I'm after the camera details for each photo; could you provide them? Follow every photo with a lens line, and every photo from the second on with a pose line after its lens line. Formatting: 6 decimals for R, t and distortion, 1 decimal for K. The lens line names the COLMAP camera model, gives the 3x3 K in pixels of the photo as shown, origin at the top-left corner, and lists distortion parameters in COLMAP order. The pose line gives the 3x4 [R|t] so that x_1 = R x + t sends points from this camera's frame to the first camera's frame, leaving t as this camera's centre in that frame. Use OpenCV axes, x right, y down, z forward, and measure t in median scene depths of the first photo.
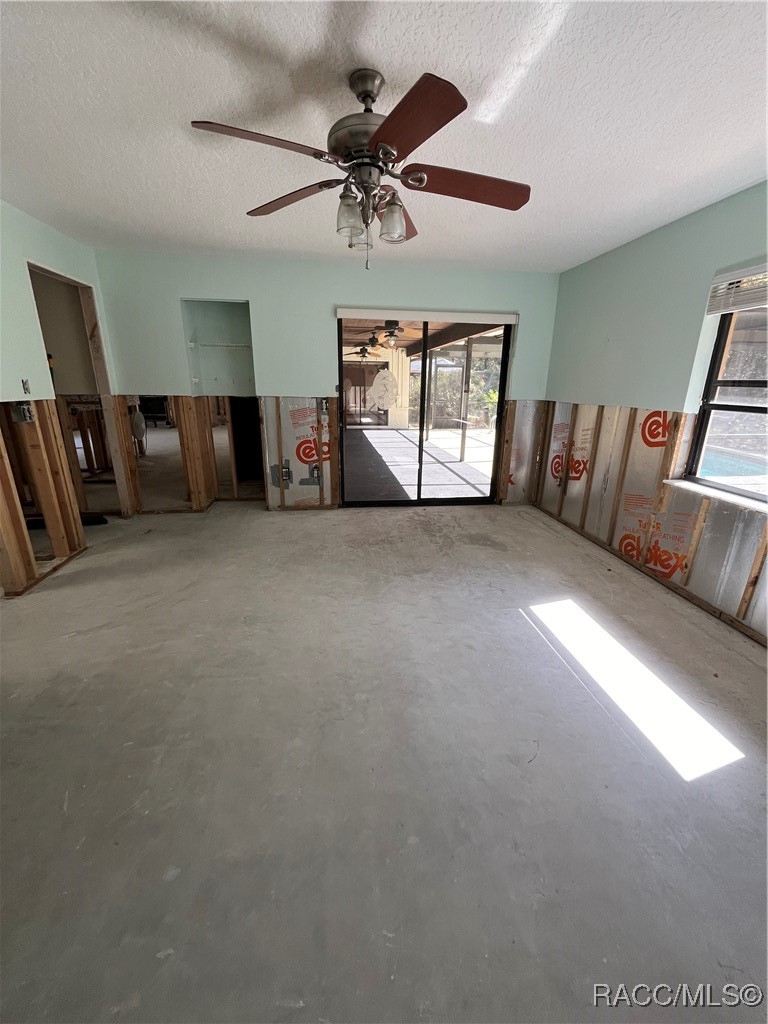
lens RADIAL K [[414.3, 0, 382.6], [0, 414.3, 512.0], [0, 0, 1]] dist [-0.002455, -0.000206]
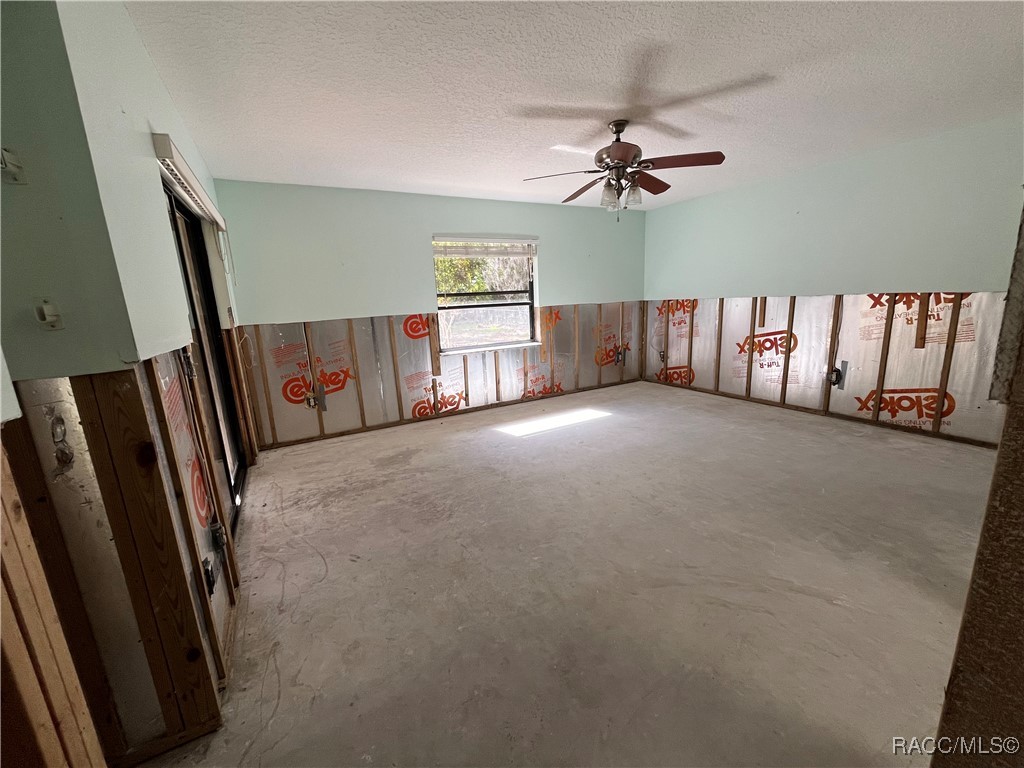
lens RADIAL K [[414.3, 0, 512.5], [0, 414.3, 384.3], [0, 0, 1]] dist [-0.002455, -0.000206]
pose [[-0.371632, -0.188167, 0.909111, -0.721347], [0.318968, 0.893754, 0.315378, -0.312022], [-0.871865, 0.407182, -0.272128, 0.988161]]
